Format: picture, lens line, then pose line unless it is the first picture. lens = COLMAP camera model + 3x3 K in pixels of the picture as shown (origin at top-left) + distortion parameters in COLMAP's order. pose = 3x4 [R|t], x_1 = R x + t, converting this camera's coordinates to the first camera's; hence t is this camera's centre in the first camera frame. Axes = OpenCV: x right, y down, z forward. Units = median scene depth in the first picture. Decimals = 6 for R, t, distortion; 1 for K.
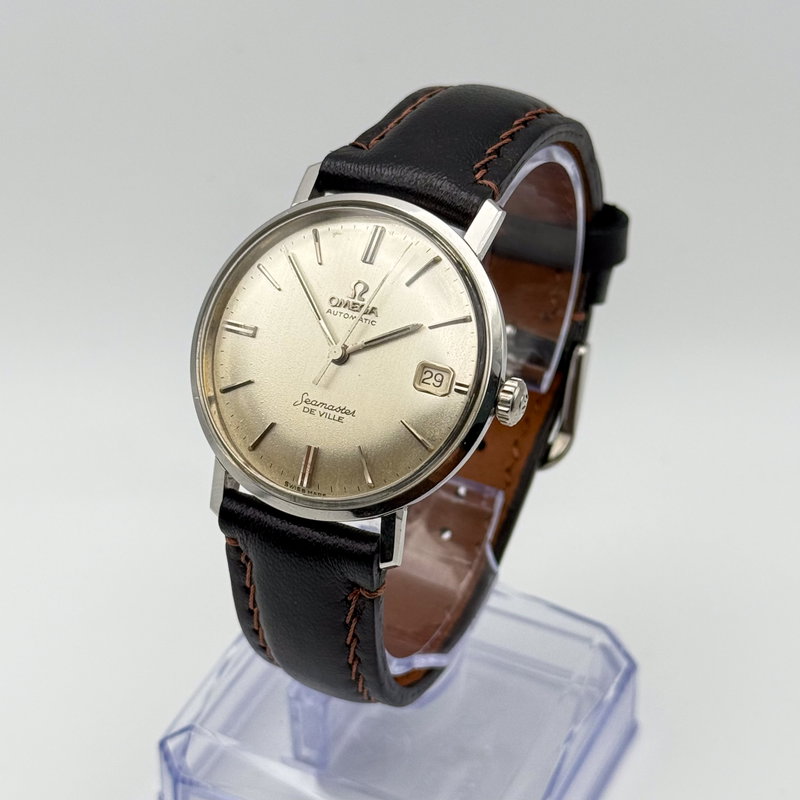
lens RADIAL K [[2367.8, 0, 402.1], [0, 2367.8, 393.9], [0, 0, 1]] dist [0.151390, 0.000000]
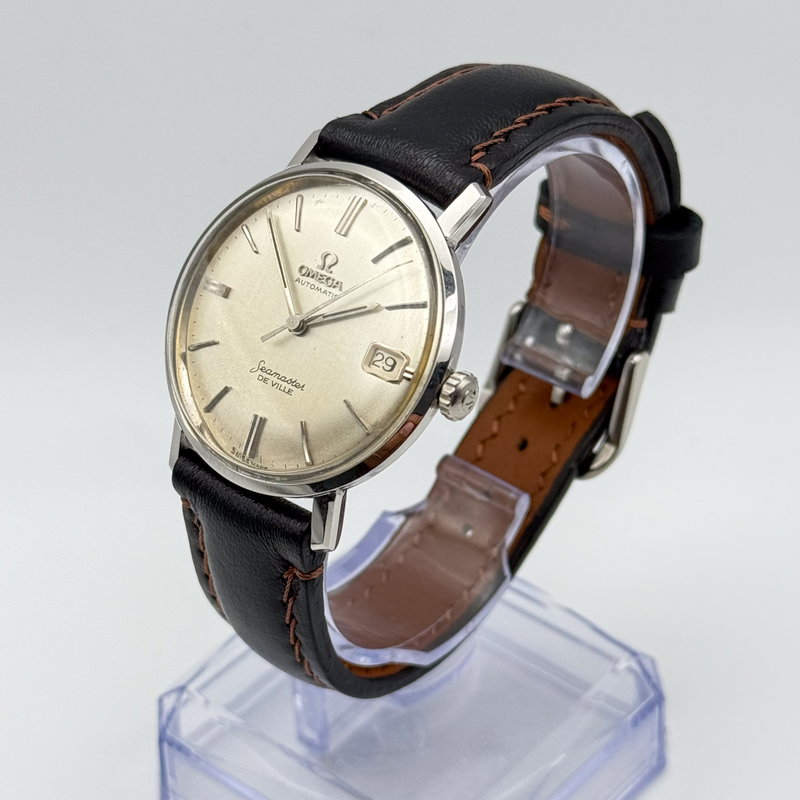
lens RADIAL K [[2367.8, 0, 393.9], [0, 2367.8, 404.5], [0, 0, 1]] dist [0.151390, 0.000000]
pose [[0.965554, 0.127234, -0.226975, 0.228100], [-0.125380, 0.991851, 0.022628, -0.010999], [0.228005, 0.006610, 0.973638, 0.064103]]
